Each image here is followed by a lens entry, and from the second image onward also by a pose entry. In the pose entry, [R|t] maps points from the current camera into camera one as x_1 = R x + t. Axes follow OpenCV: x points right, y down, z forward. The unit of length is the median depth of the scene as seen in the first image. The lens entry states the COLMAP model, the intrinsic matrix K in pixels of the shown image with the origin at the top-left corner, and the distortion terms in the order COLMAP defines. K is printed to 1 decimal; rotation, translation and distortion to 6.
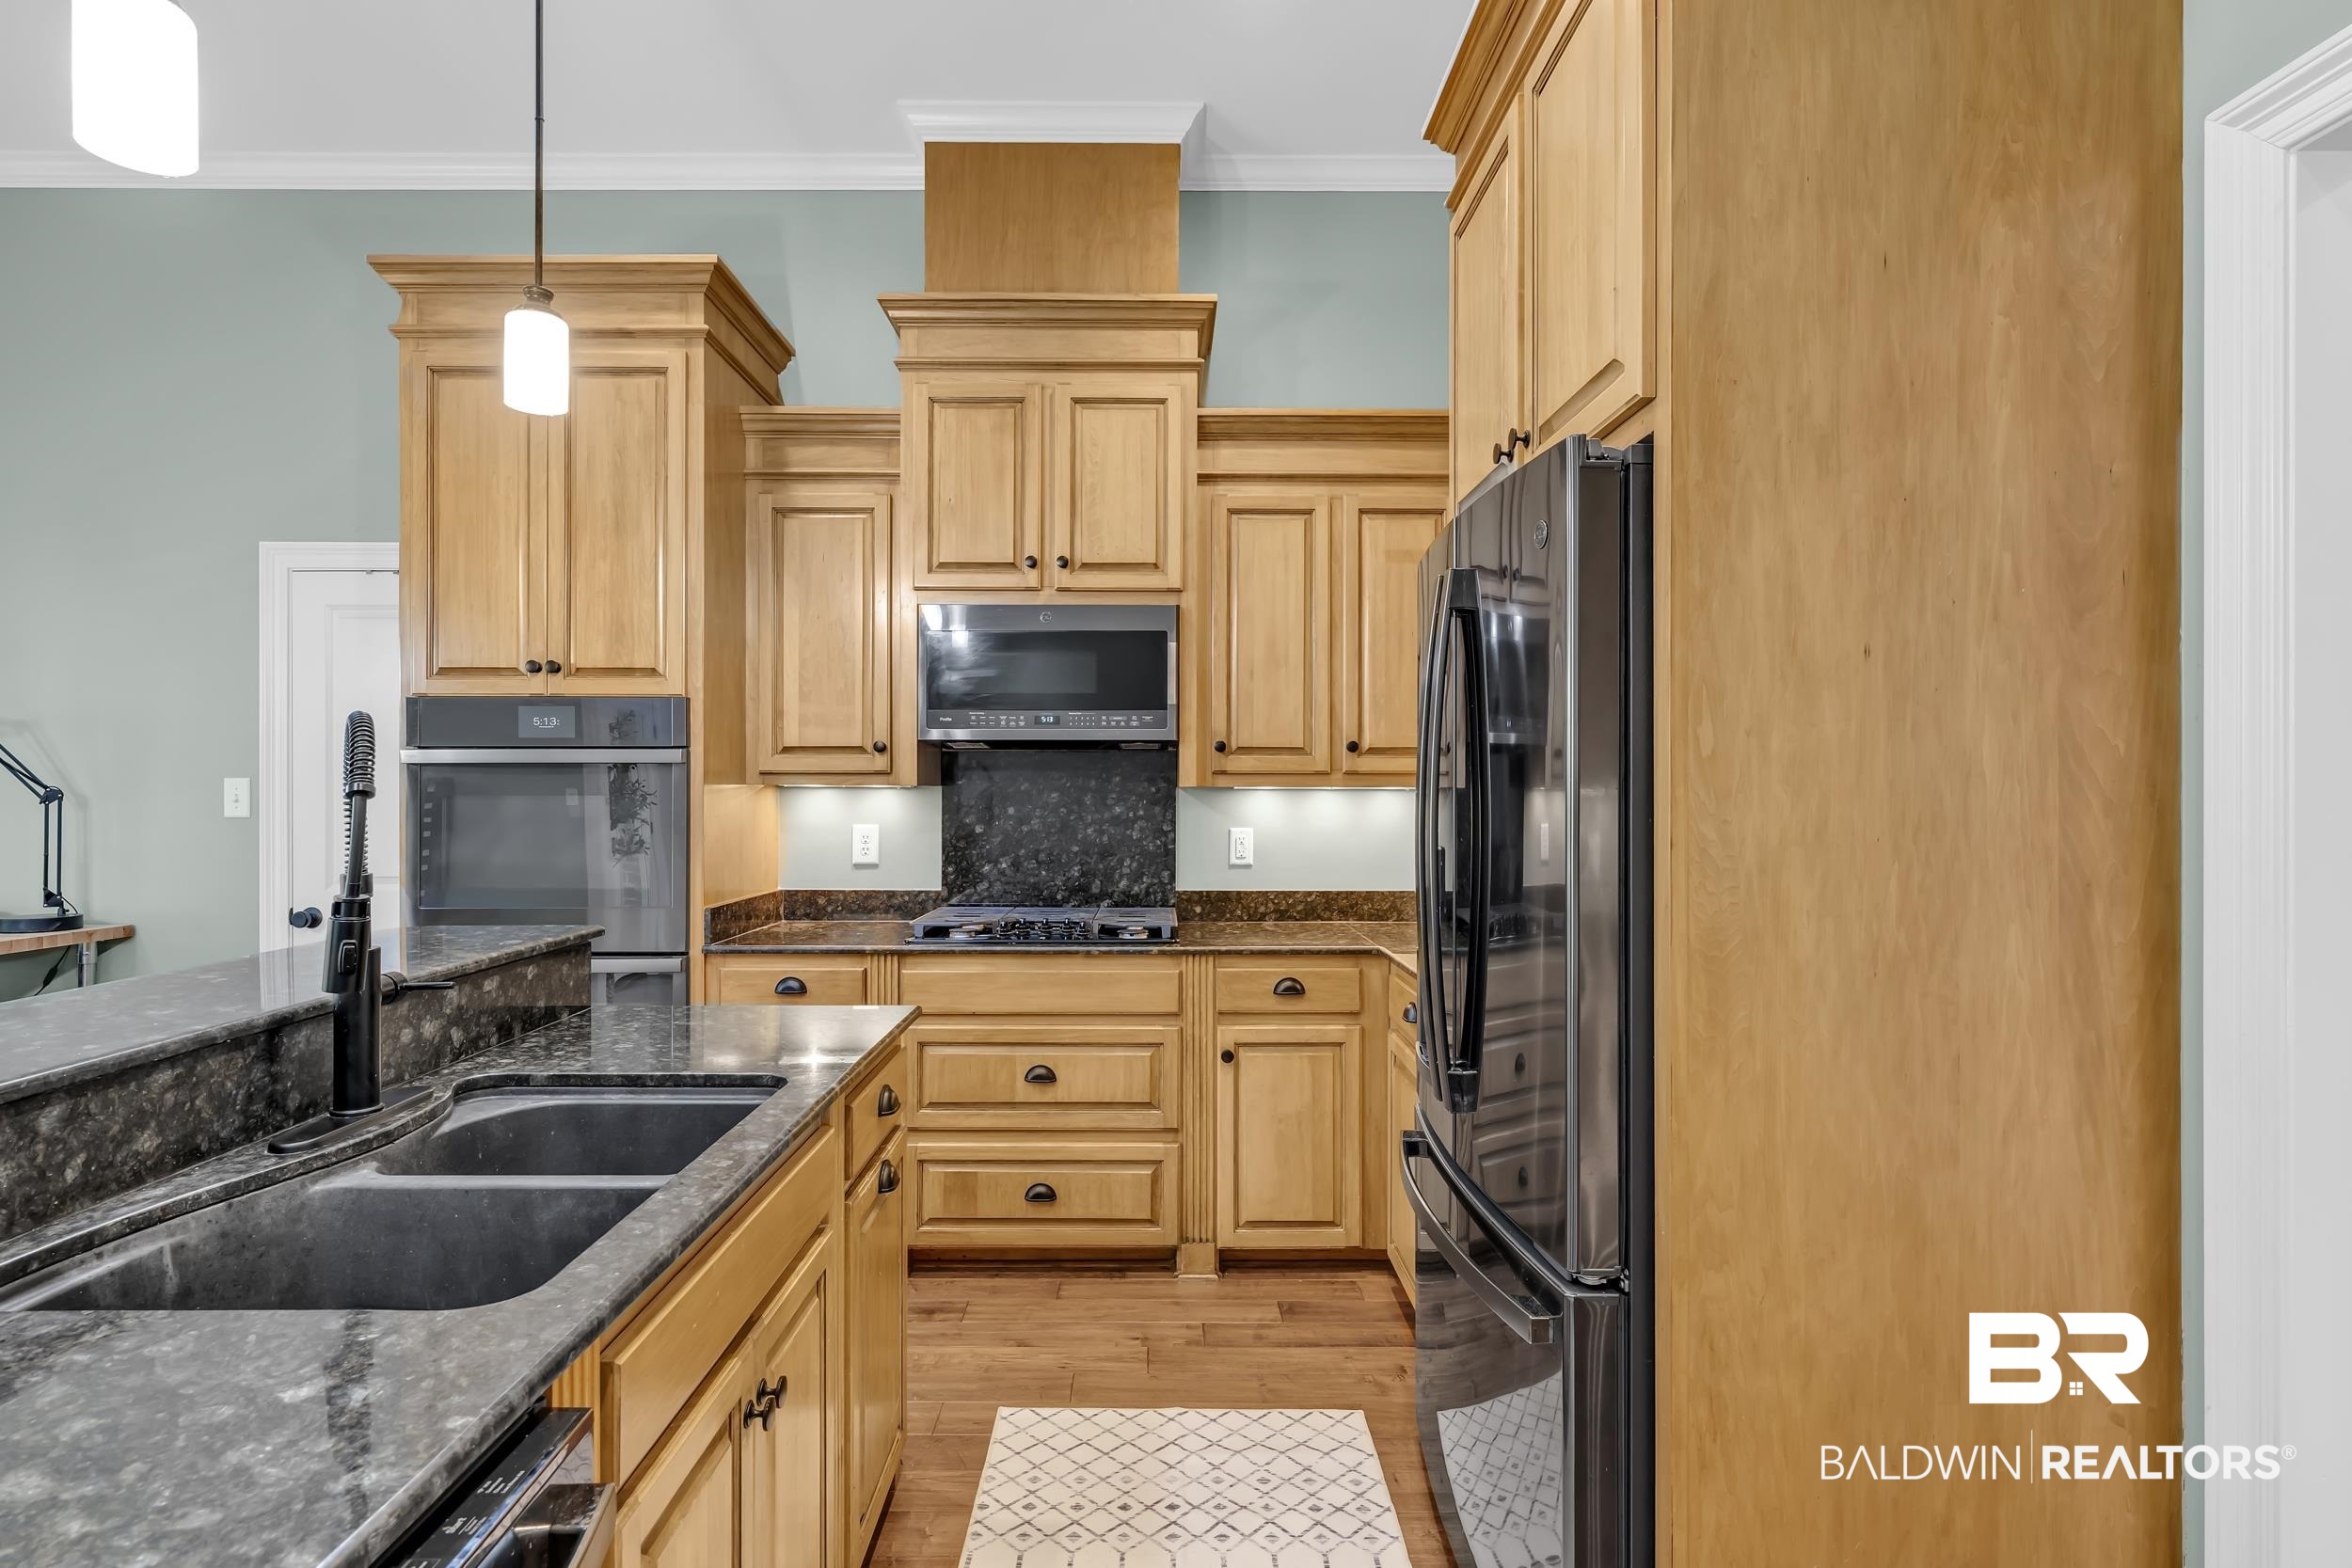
lens RADIAL K [[1183.8, 0, 1162.0], [0, 1183.8, 785.6], [0, 0, 1]] dist [0.001536, -0.000143]
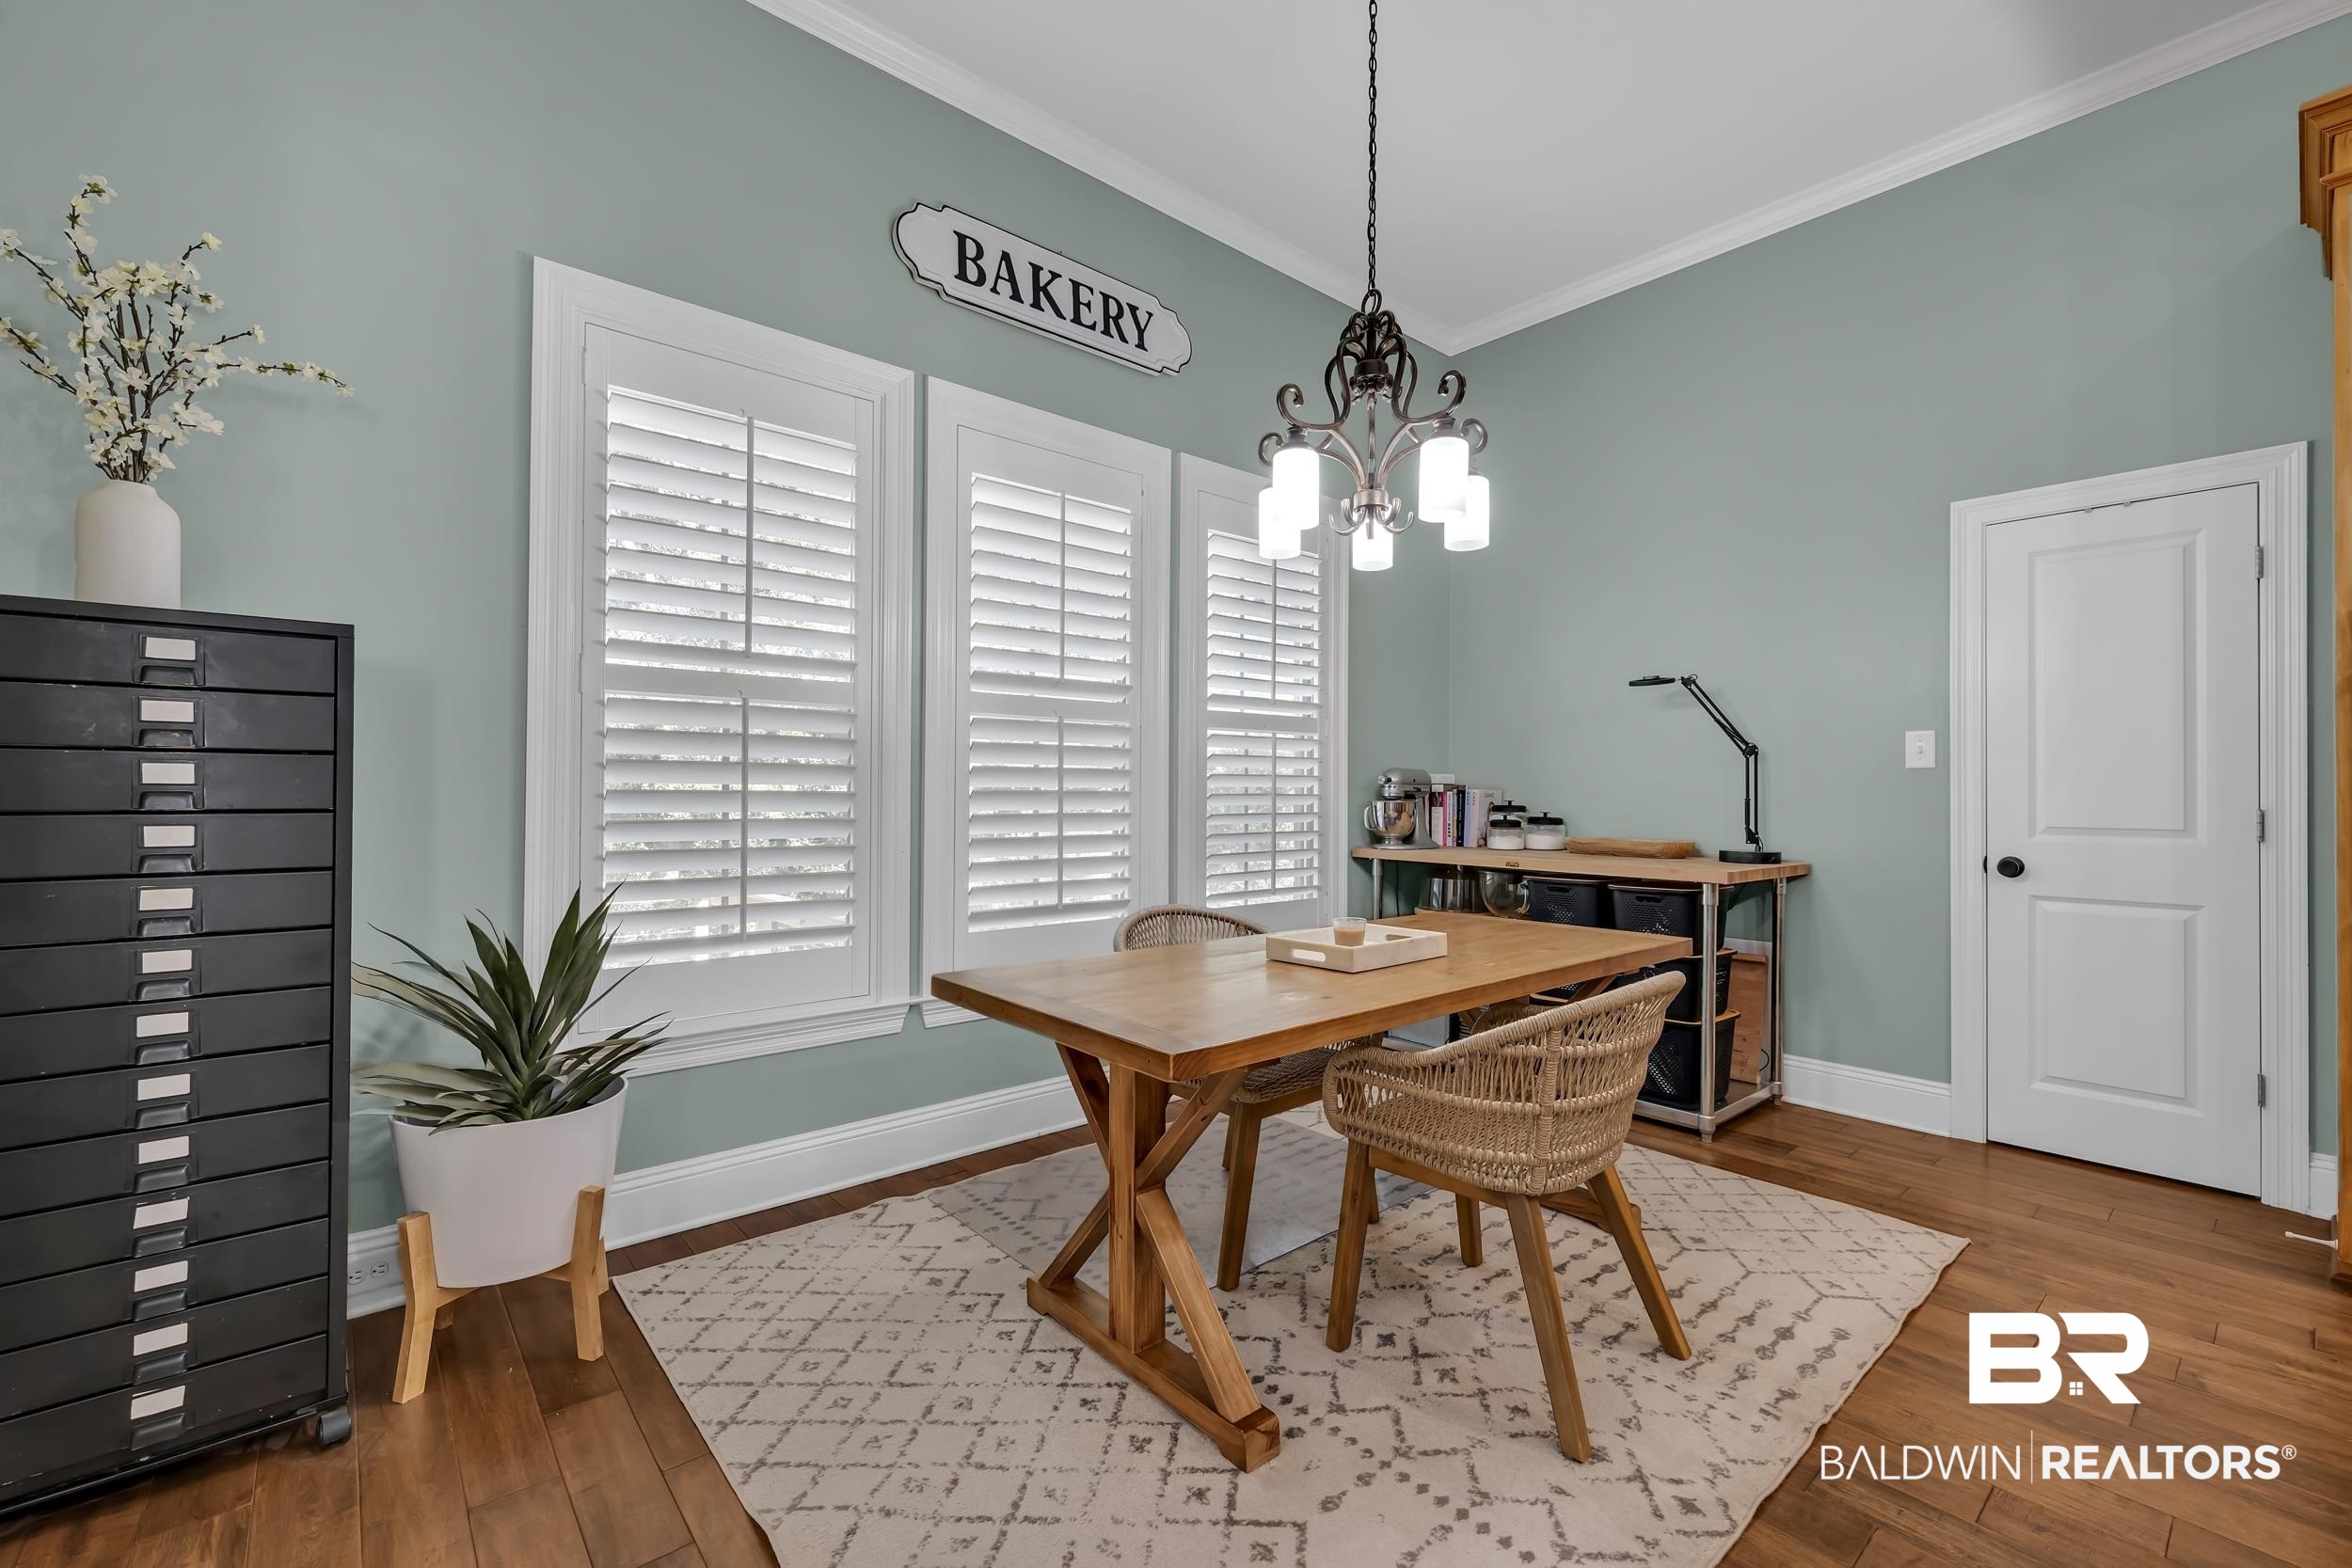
lens RADIAL K [[951.7, 0, 1167.5], [0, 951.7, 786.5], [0, 0, 1]] dist [0.001104, 0.000110]
pose [[0.656722, -0.003737, -0.754123, -0.808391], [-0.004569, 0.999950, -0.008934, 0.075082], [0.754119, 0.009313, 0.656672, -0.092771]]
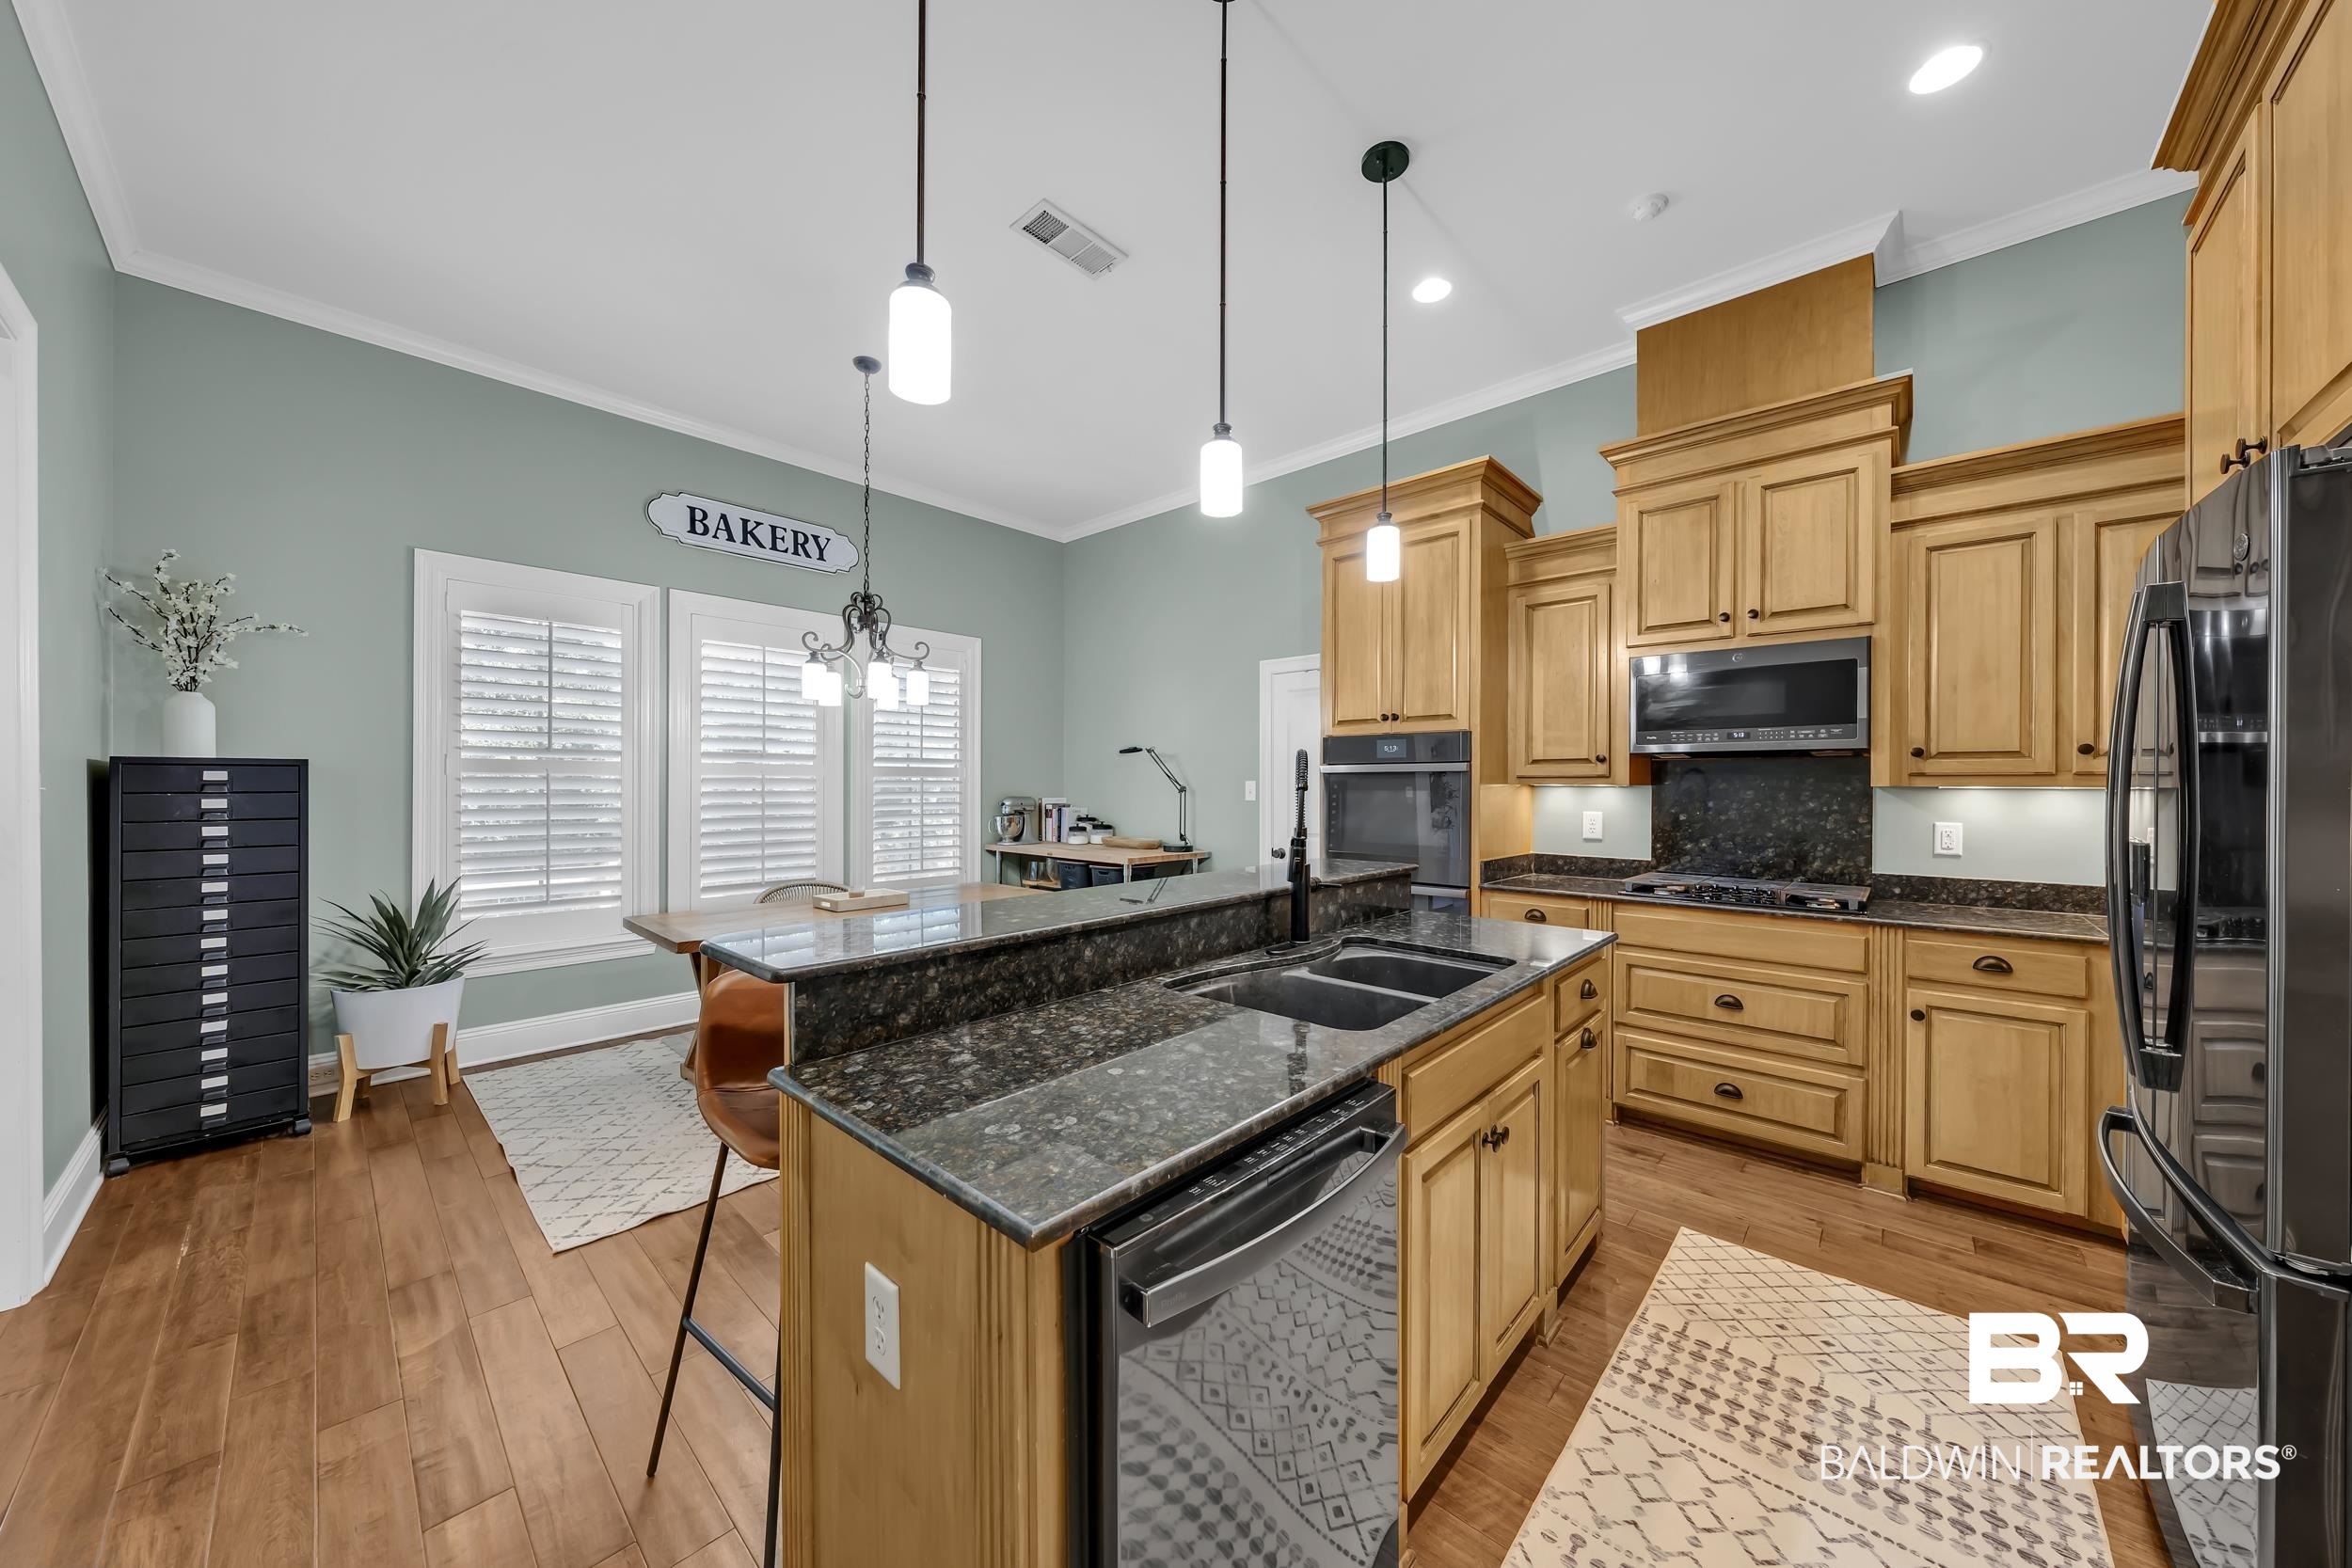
lens RADIAL K [[791.1, 0, 1183.1], [0, 791.1, 785.2], [0, 0, 1]] dist [0.000631, 0.000065]
pose [[0.735062, 0.001412, -0.677998, 0.047568], [-0.001494, 0.999999, 0.000462, 0.000438], [0.677998, 0.000674, 0.735063, -0.069302]]
